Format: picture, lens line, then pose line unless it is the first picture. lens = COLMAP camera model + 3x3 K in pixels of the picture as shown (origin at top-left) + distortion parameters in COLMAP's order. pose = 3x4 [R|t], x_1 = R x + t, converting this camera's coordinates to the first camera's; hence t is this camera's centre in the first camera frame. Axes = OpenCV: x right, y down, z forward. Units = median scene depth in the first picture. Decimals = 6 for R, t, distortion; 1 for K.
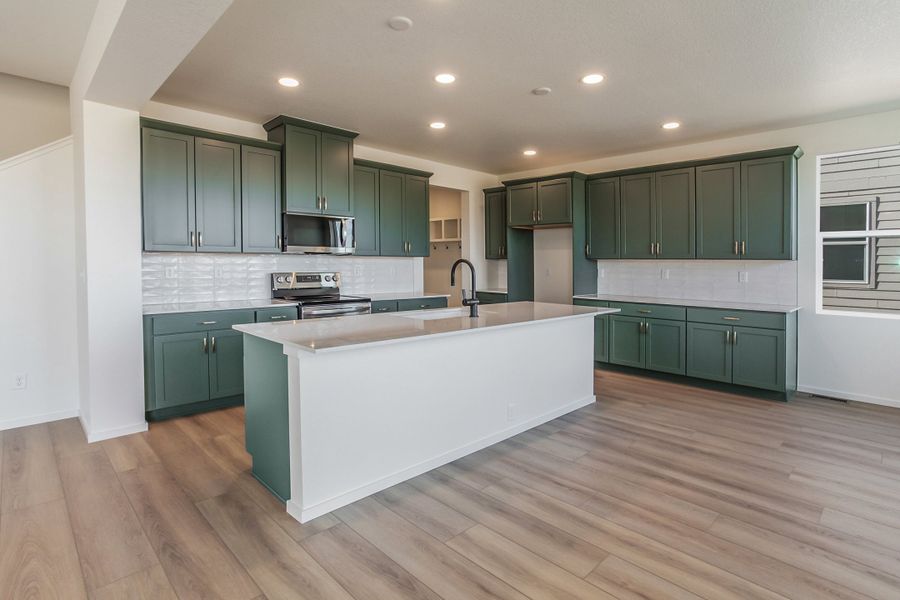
lens RADIAL K [[446.0, 0, 418.1], [0, 446.0, 271.3], [0, 0, 1]] dist [-0.021489, 0.001008]
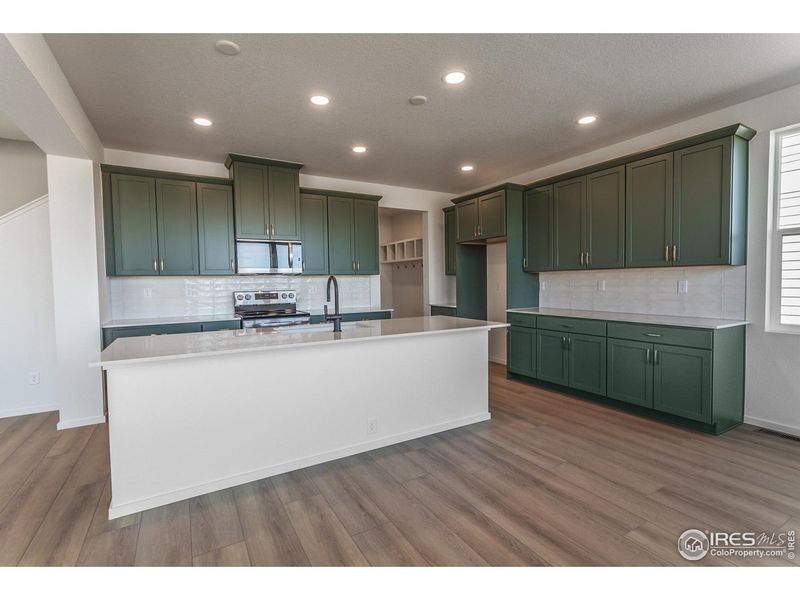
lens RADIAL K [[384.0, 0, 372.0], [0, 384.0, 300.5], [0, 0, 1]] dist [0.000946, -0.000396]
pose [[0.973784, -0.012261, -0.227144, 0.297097], [0.019093, 0.999428, 0.027904, 0.006451], [0.226672, -0.031510, 0.973461, 0.117533]]
